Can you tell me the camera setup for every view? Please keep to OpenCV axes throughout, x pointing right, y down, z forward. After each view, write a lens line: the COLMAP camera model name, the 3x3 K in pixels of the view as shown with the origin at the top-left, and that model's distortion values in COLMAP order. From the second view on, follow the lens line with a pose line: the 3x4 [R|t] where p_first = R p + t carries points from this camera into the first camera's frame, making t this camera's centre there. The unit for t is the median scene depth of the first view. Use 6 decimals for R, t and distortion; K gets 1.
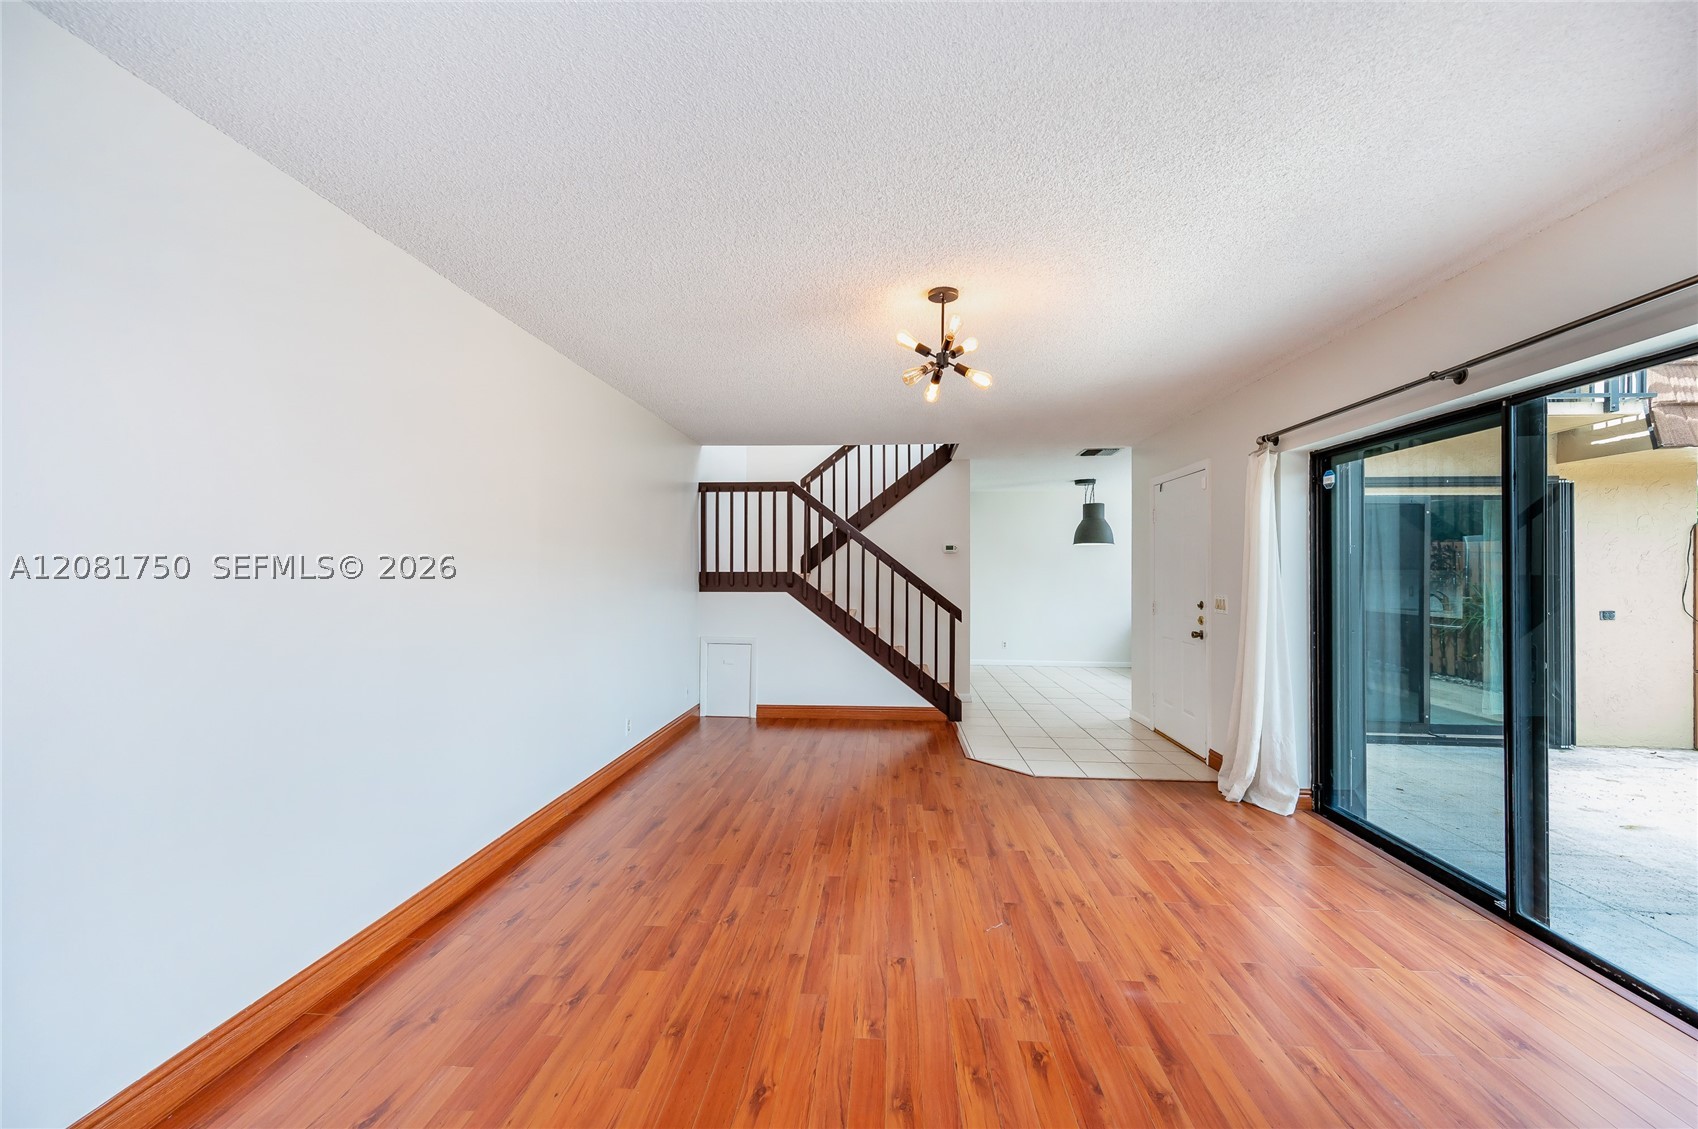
lens RADIAL K [[672.3, 0, 844.6], [0, 672.3, 564.2], [0, 0, 1]] dist [0.000346, -0.000332]
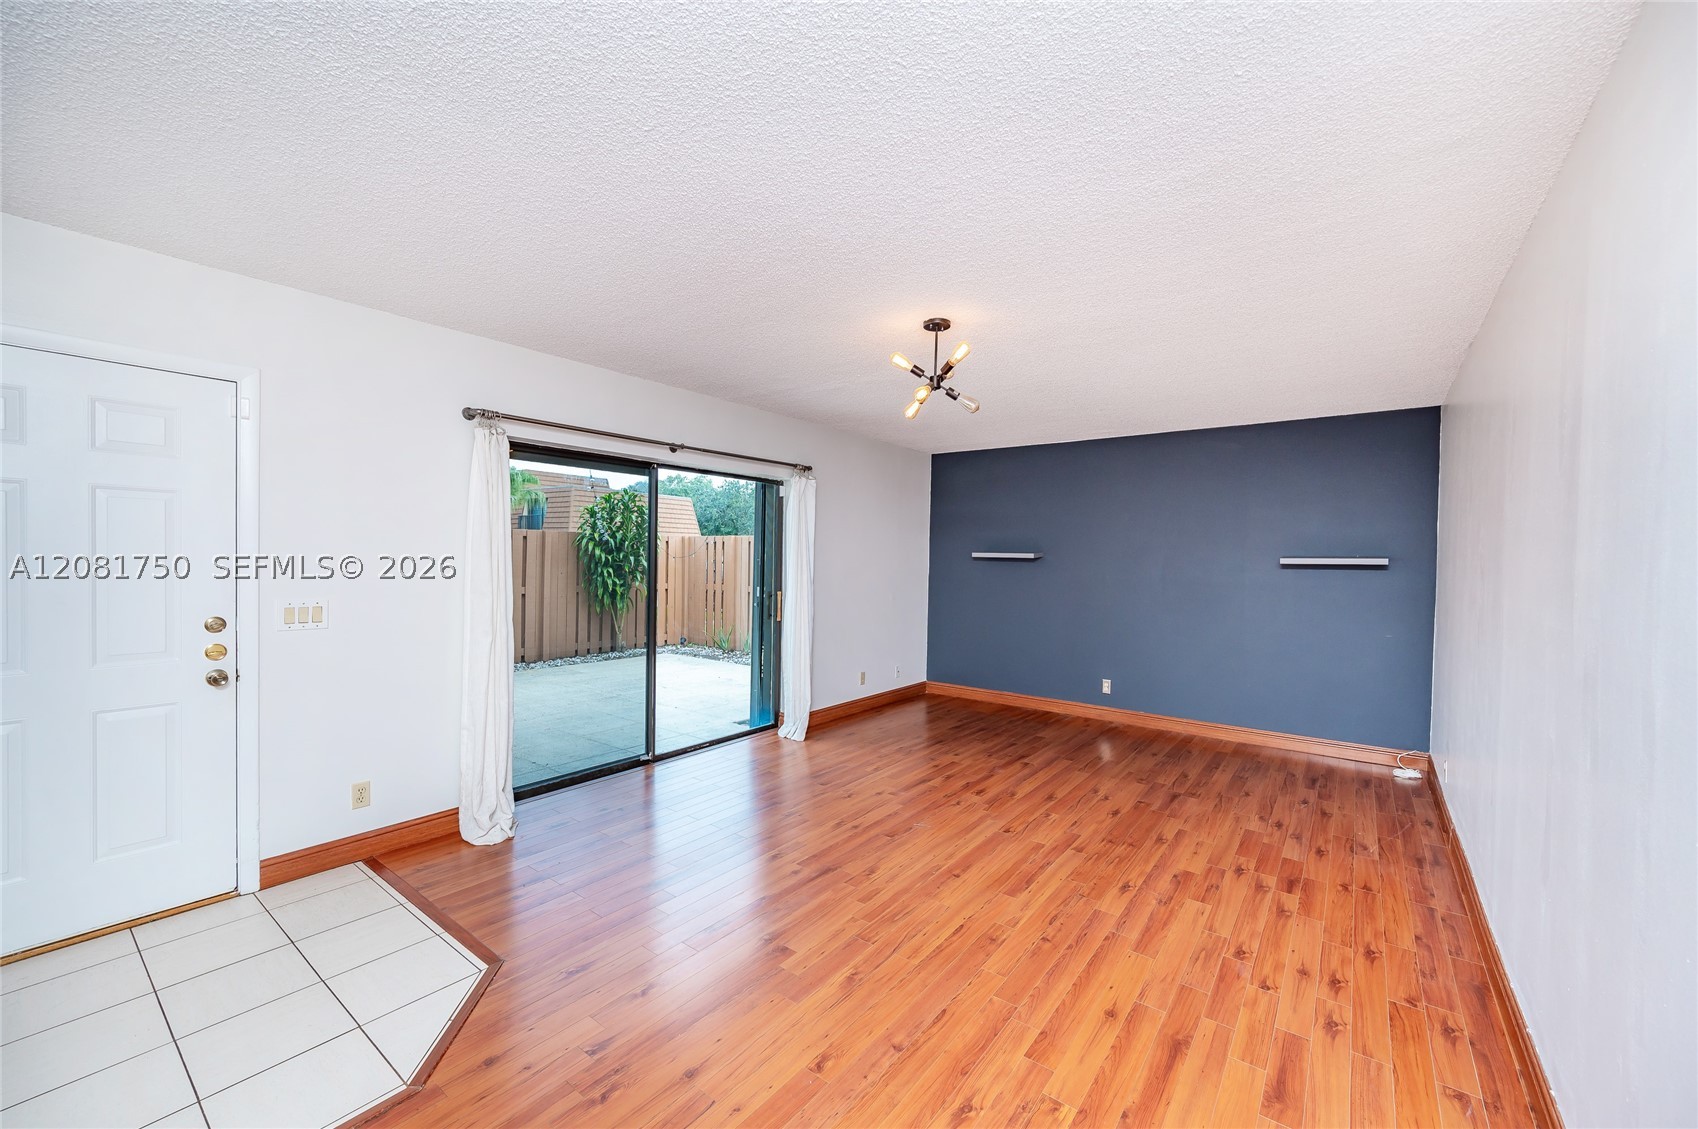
lens RADIAL K [[672.3, 0, 844.6], [0, 672.3, 564.2], [0, 0, 1]] dist [0.000346, -0.000332]
pose [[-0.835636, -0.020949, 0.548884, -0.388251], [-0.023056, 0.999730, 0.003055, -0.005119], [-0.548800, -0.010102, -0.835893, 2.241200]]
